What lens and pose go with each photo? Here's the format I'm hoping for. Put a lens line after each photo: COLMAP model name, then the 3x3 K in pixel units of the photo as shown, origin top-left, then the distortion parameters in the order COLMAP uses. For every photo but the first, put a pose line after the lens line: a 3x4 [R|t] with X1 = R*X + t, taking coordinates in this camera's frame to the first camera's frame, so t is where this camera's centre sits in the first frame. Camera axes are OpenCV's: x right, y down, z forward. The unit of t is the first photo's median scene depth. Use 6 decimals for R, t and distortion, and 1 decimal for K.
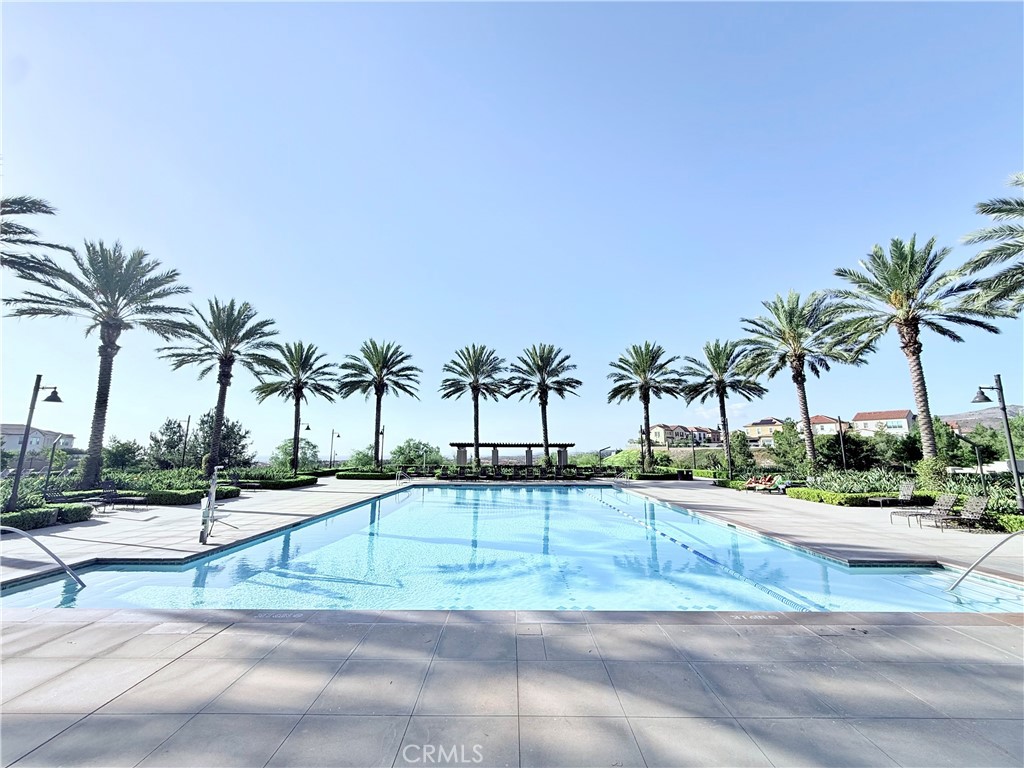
lens RADIAL K [[407.0, 0, 512.0], [0, 407.0, 384.0], [0, 0, 1]] dist [-0.000001, 0.000014]
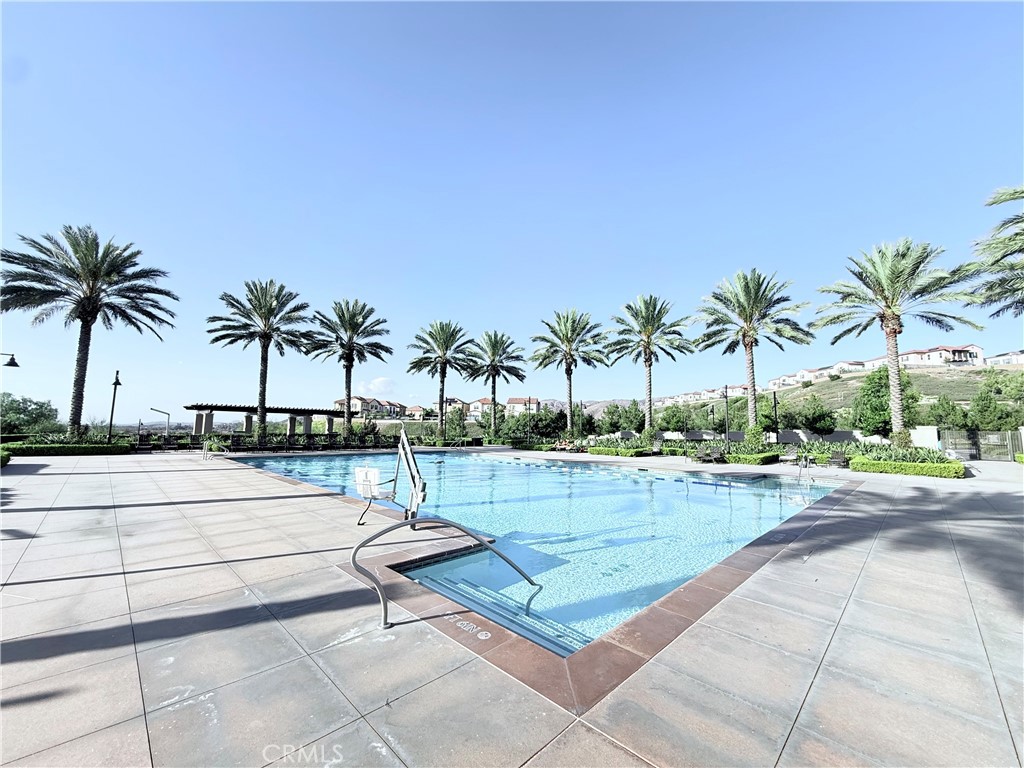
lens RADIAL K [[407.0, 0, 512.0], [0, 407.0, 384.0], [0, 0, 1]] dist [-0.000001, 0.000014]
pose [[0.703926, 0.086993, 0.704925, -0.296387], [-0.133558, 0.990979, 0.011074, 0.028456], [-0.697603, -0.101944, 0.709195, 0.105972]]
